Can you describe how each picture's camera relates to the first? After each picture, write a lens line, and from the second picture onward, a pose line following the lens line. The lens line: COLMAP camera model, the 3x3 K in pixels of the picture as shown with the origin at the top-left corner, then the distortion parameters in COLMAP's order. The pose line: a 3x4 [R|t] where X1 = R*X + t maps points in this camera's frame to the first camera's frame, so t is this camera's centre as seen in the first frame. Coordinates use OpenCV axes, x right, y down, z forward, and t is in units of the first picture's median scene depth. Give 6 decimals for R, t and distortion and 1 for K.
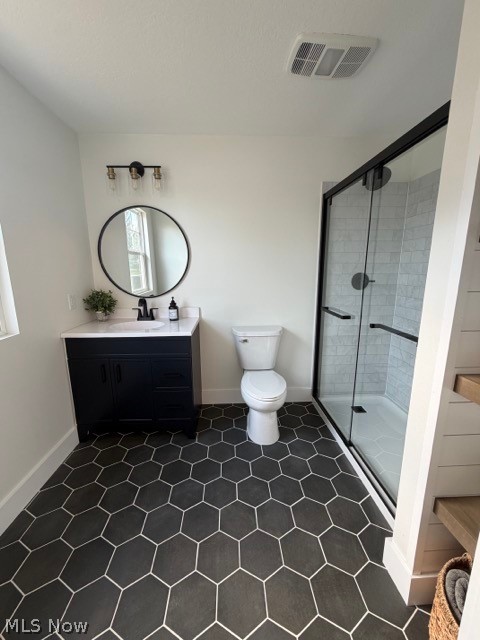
lens RADIAL K [[258.1, 0, 240.2], [0, 258.1, 319.7], [0, 0, 1]] dist [0.000733, 0.000015]
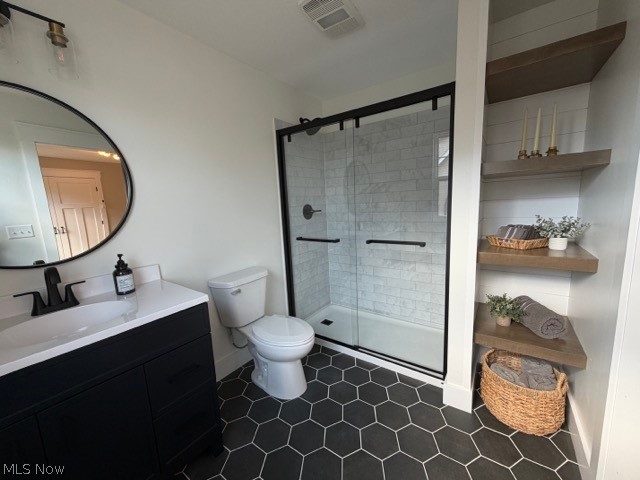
lens RADIAL K [[258.1, 0, 321.5], [0, 258.1, 239.5], [0, 0, 1]] dist [0.000733, 0.000015]
pose [[0.614282, -0.138969, 0.776753, -0.424731], [0.199346, 0.979770, 0.017641, -0.039290], [-0.763491, 0.144006, 0.629558, 0.267605]]
